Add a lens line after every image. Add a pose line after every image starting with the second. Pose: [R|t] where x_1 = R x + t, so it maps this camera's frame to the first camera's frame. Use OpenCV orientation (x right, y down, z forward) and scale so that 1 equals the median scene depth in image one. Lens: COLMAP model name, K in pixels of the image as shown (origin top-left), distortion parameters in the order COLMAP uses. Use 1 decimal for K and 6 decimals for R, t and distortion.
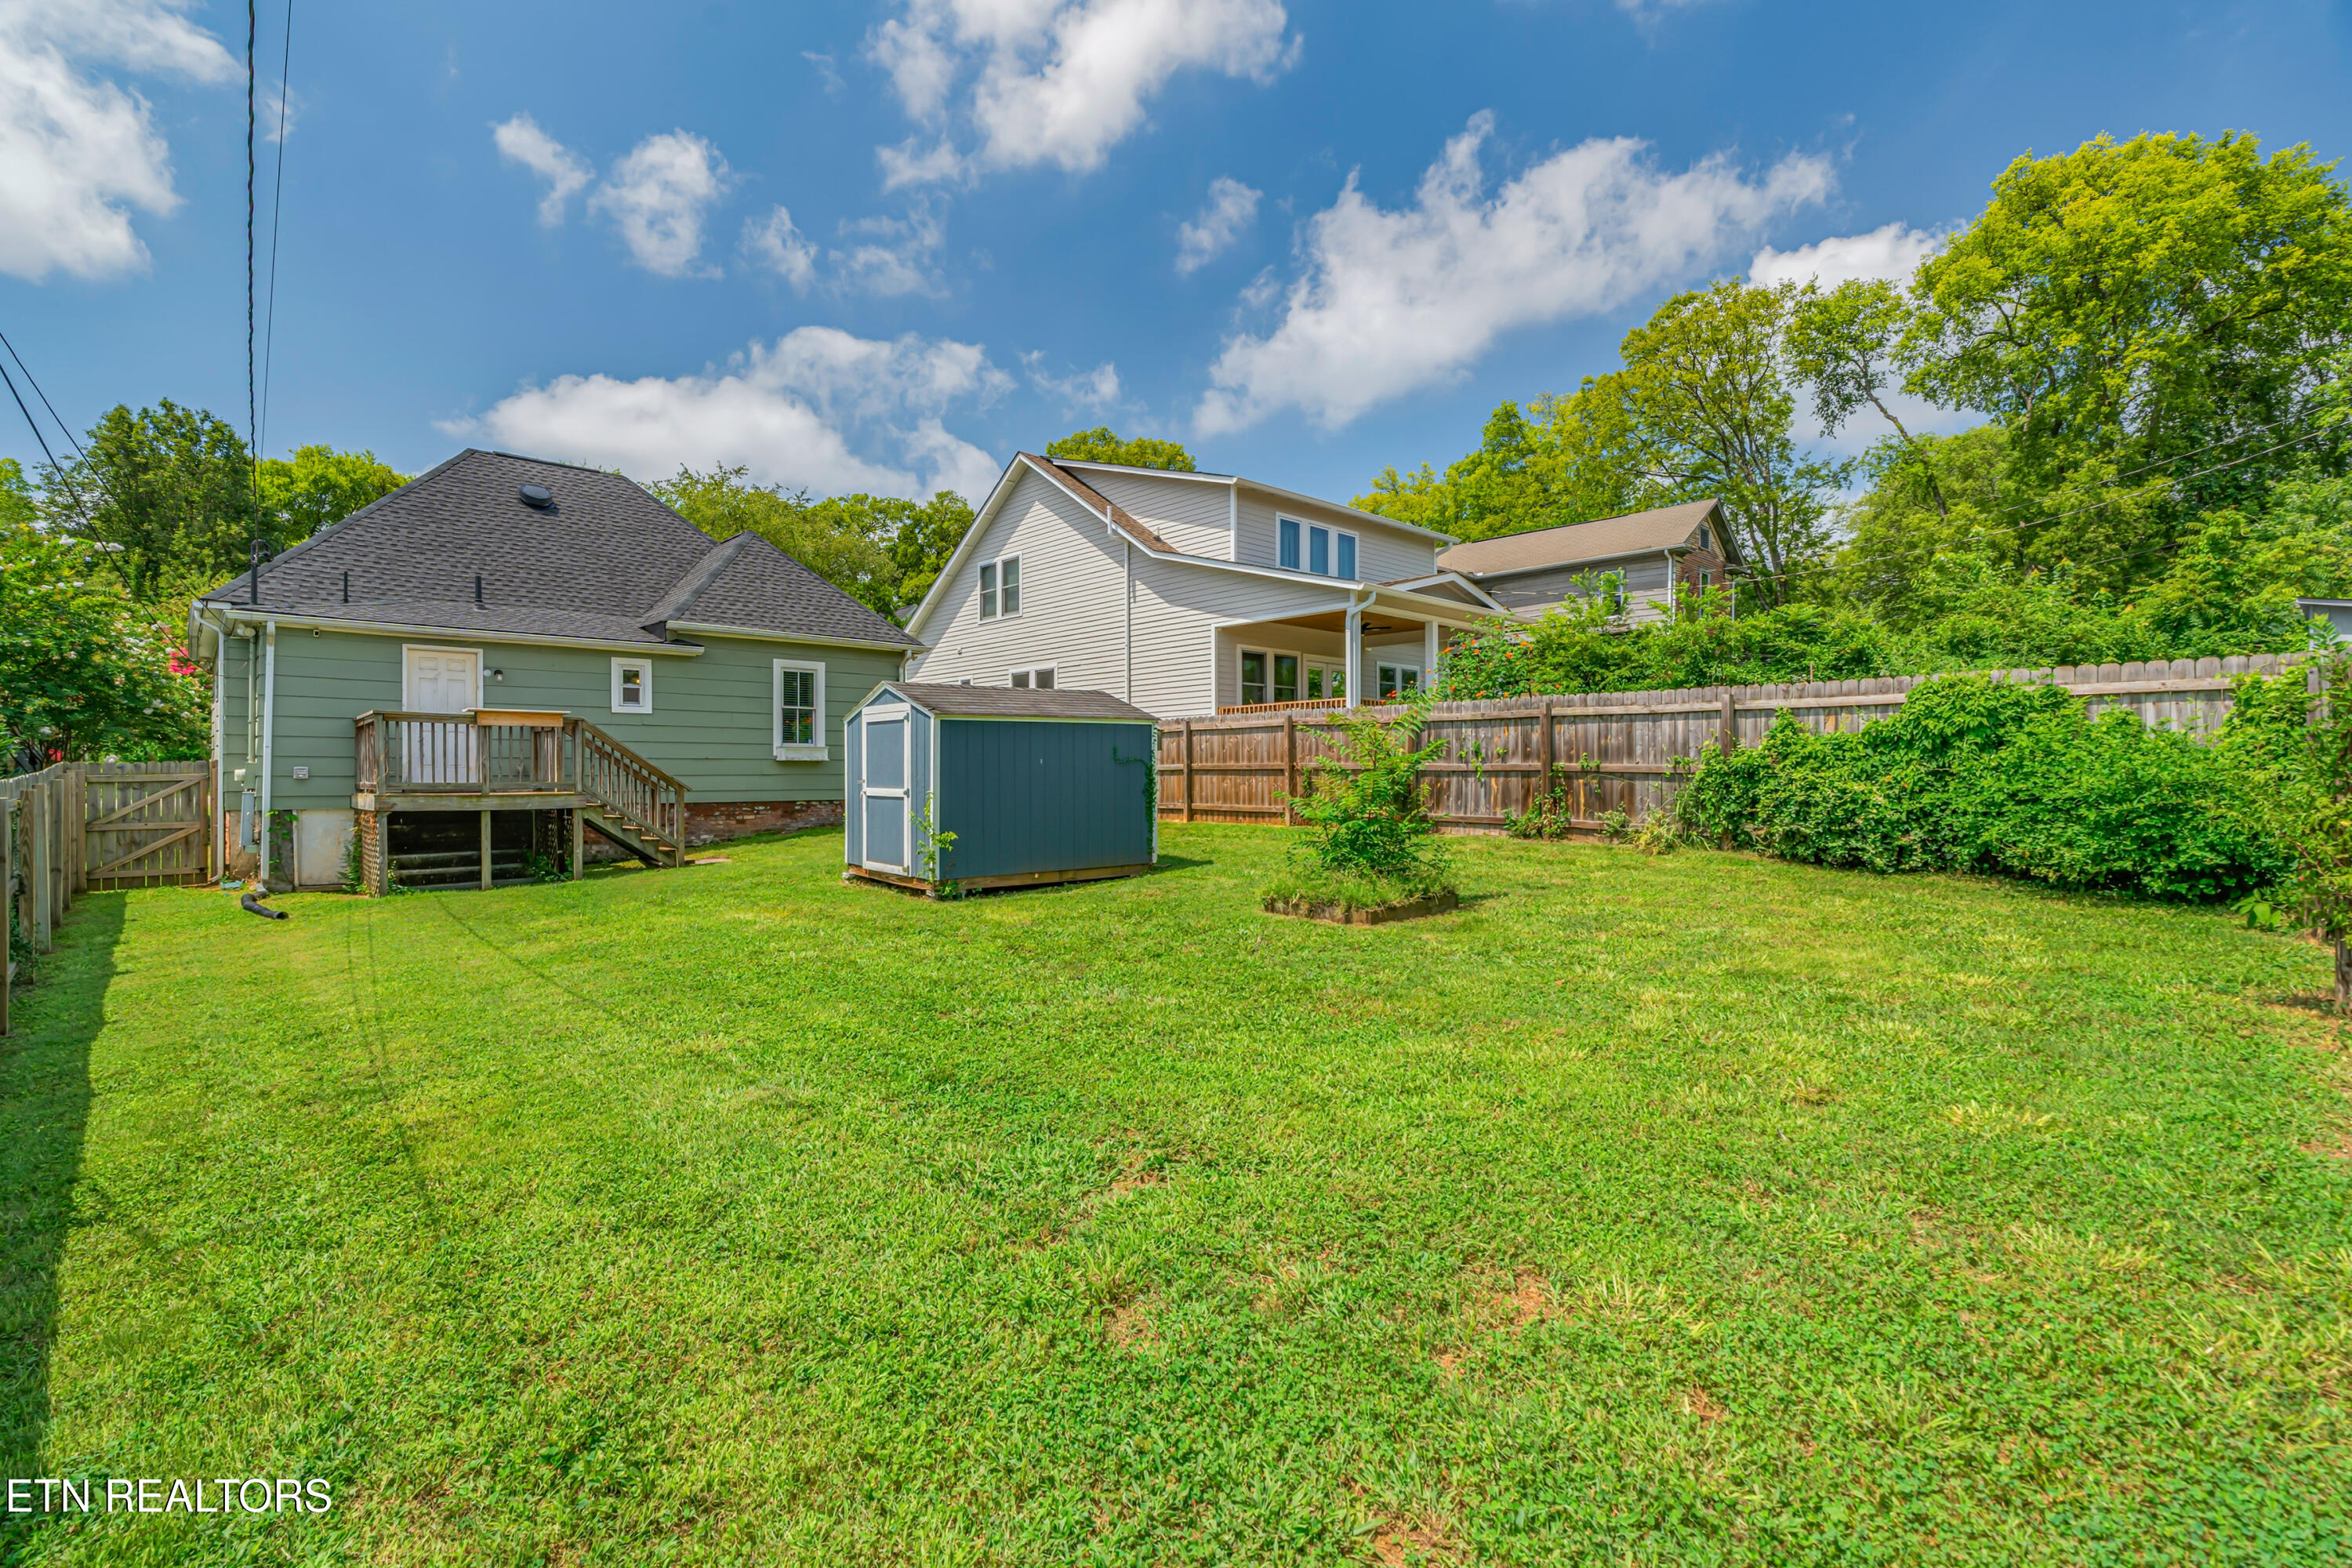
lens RADIAL K [[1058.4, 0, 1148.5], [0, 1058.4, 762.6], [0, 0, 1]] dist [-0.008536, 0.001228]
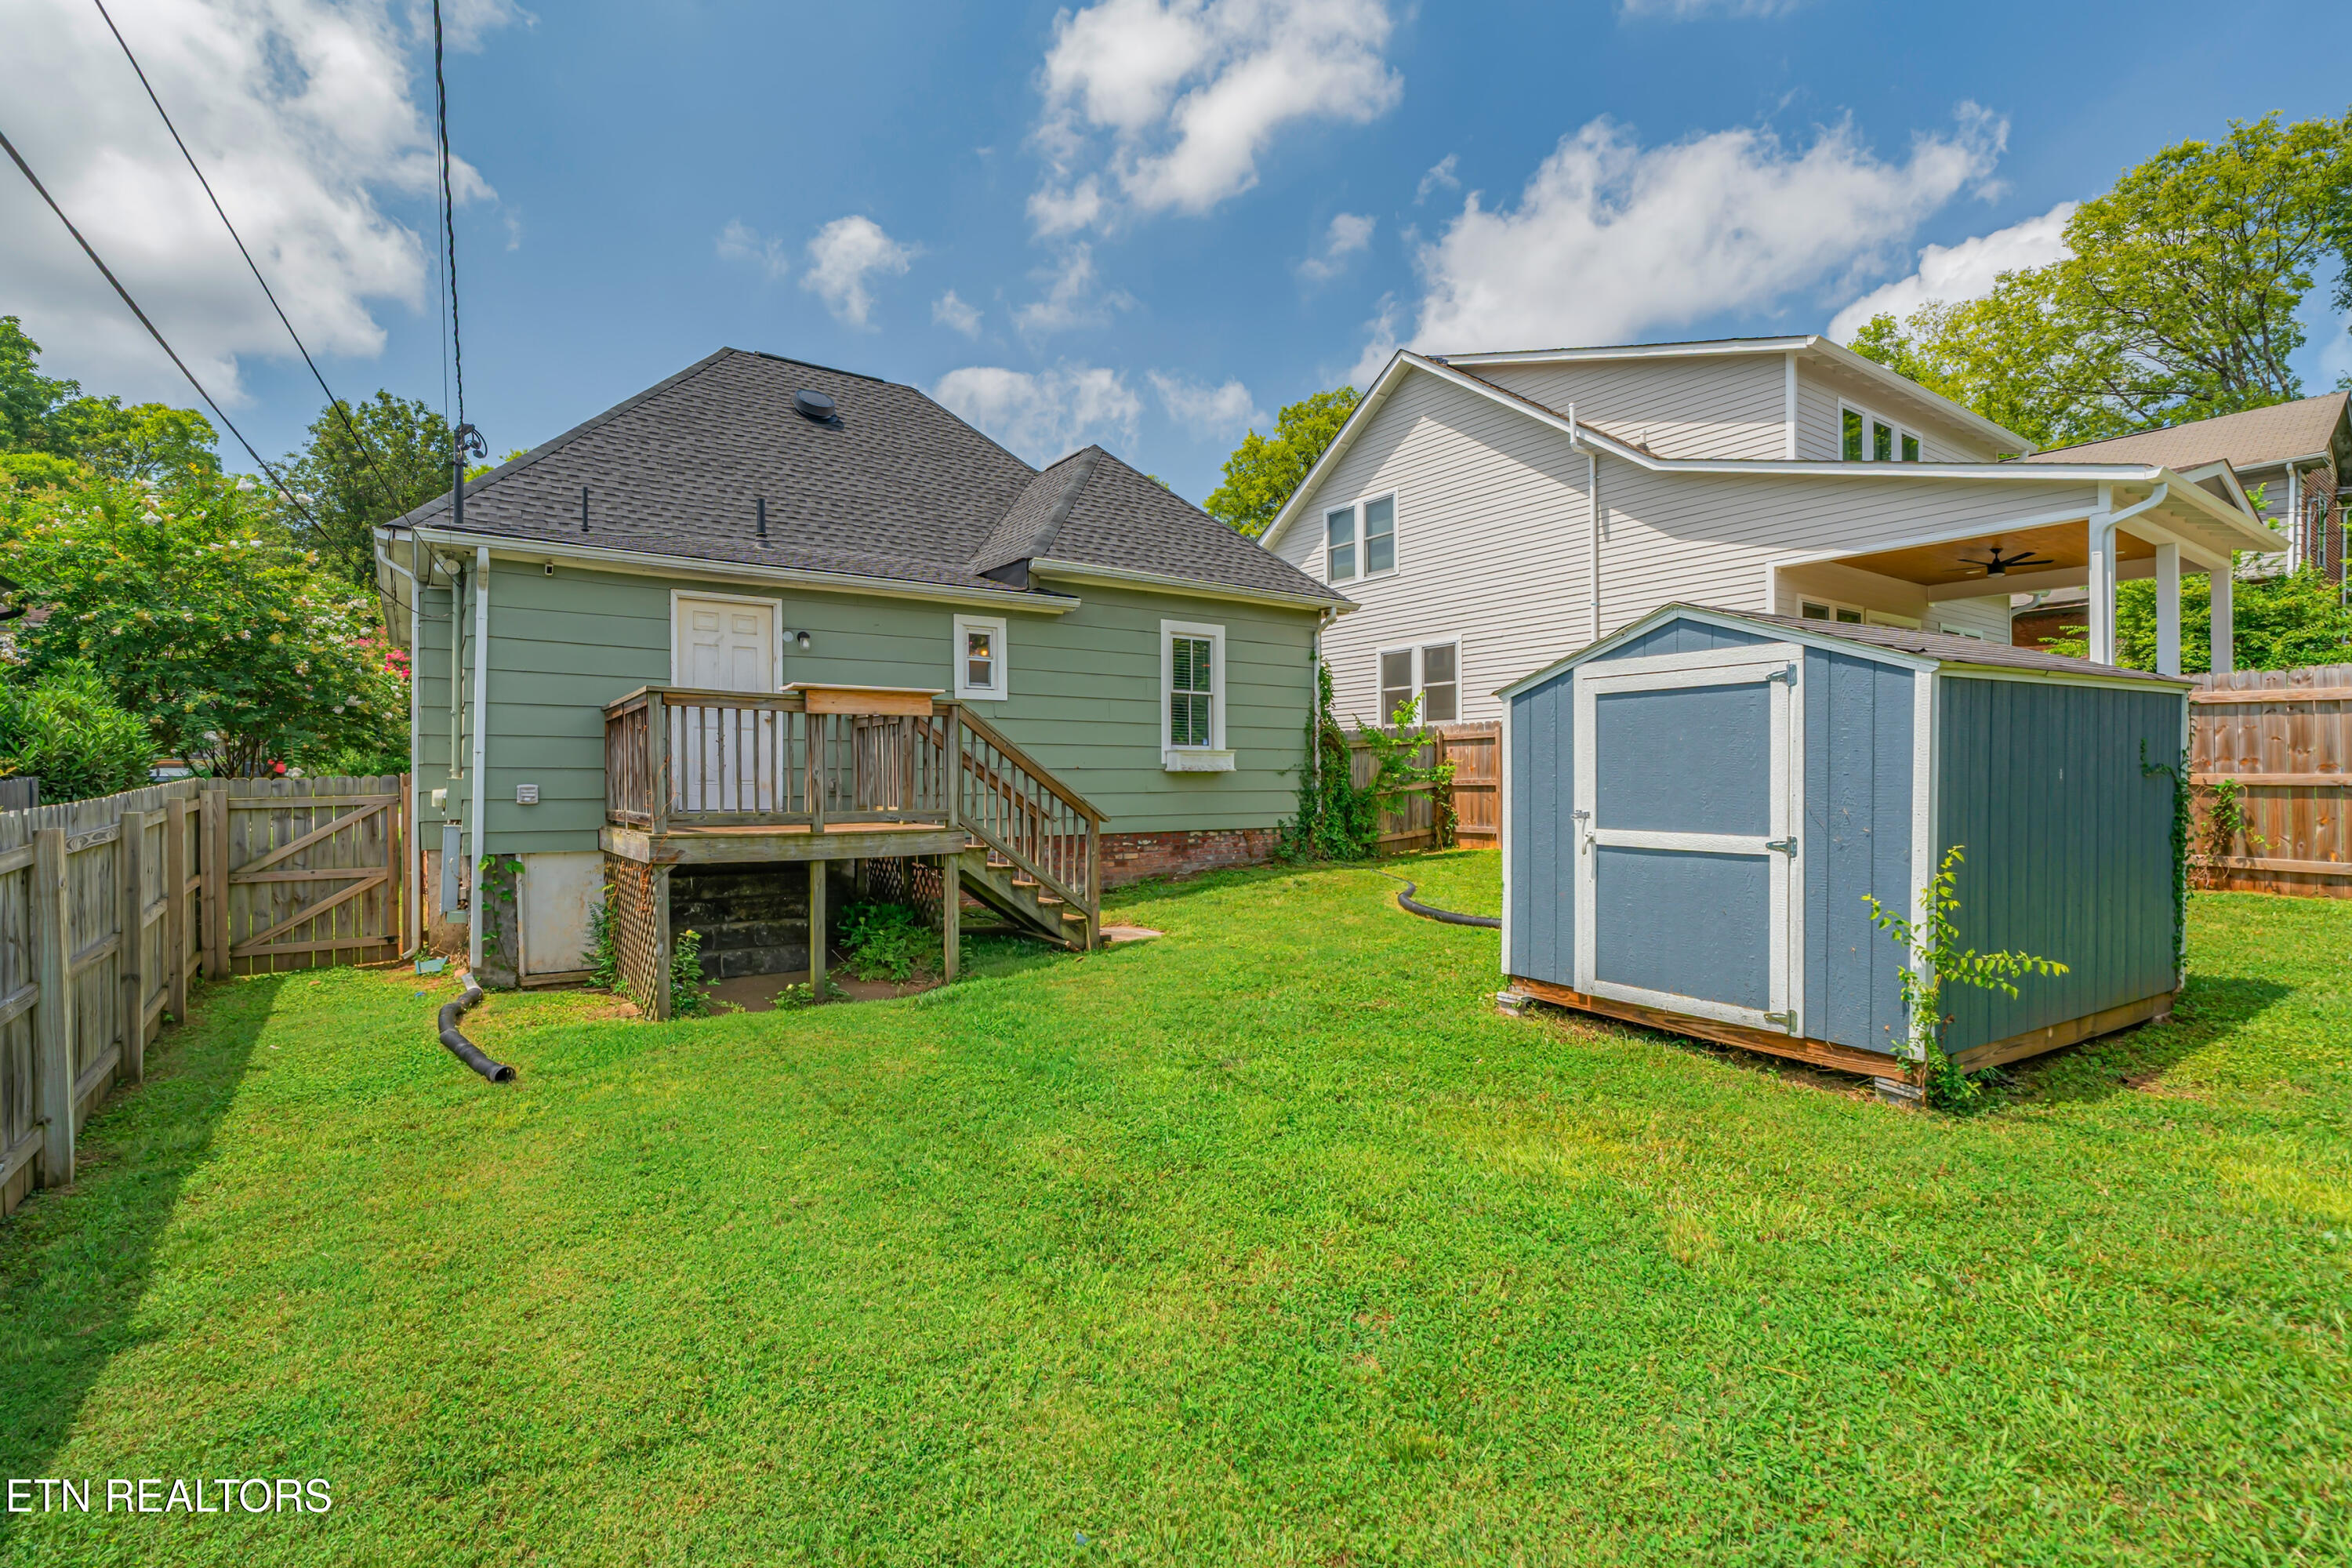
lens RADIAL K [[1058.4, 0, 1128.4], [0, 1058.4, 771.8], [0, 0, 1]] dist [-0.008536, 0.001228]
pose [[0.989187, -0.003375, -0.146620, -0.298172], [0.003670, 0.999992, 0.001742, -0.002814], [0.146613, -0.002262, 0.989191, 0.358168]]
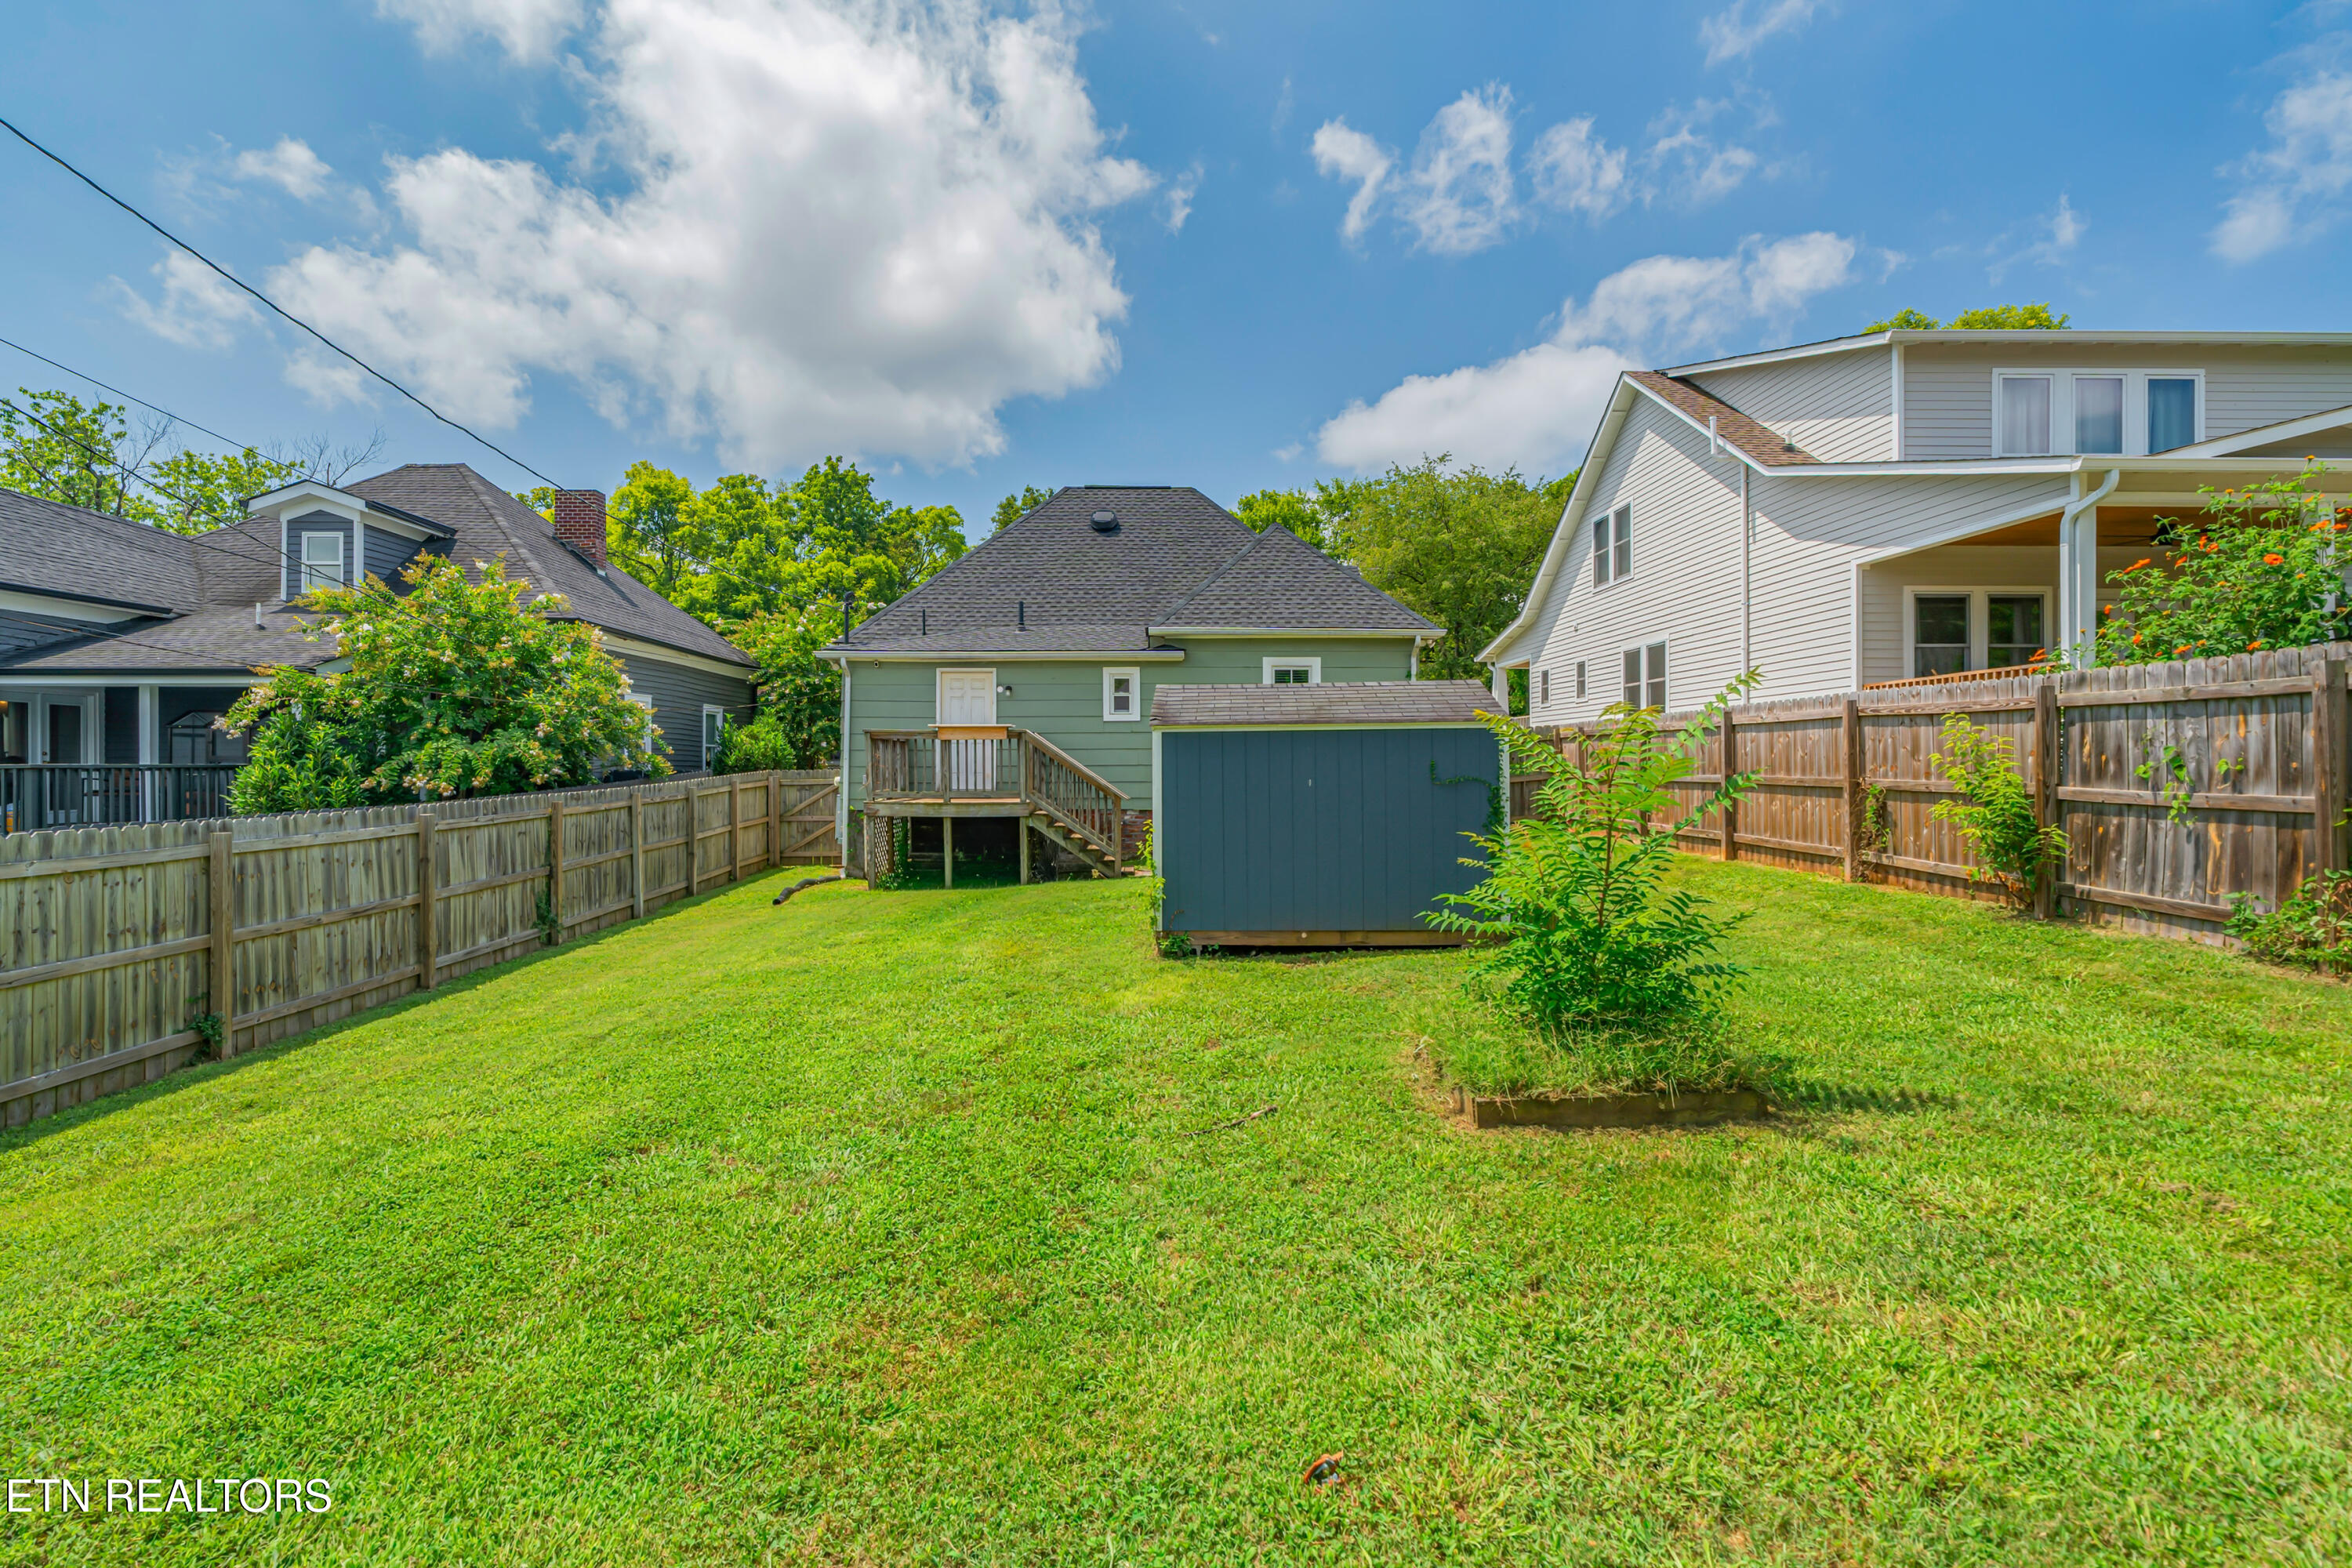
lens RADIAL K [[1058.4, 0, 1179.3], [0, 1058.4, 764.4], [0, 0, 1]] dist [-0.008536, 0.001228]
pose [[0.747612, 0.002052, -0.664132, 0.229651], [0.008961, 0.999873, 0.013176, -0.017600], [0.664075, -0.015802, 0.747499, 0.266276]]
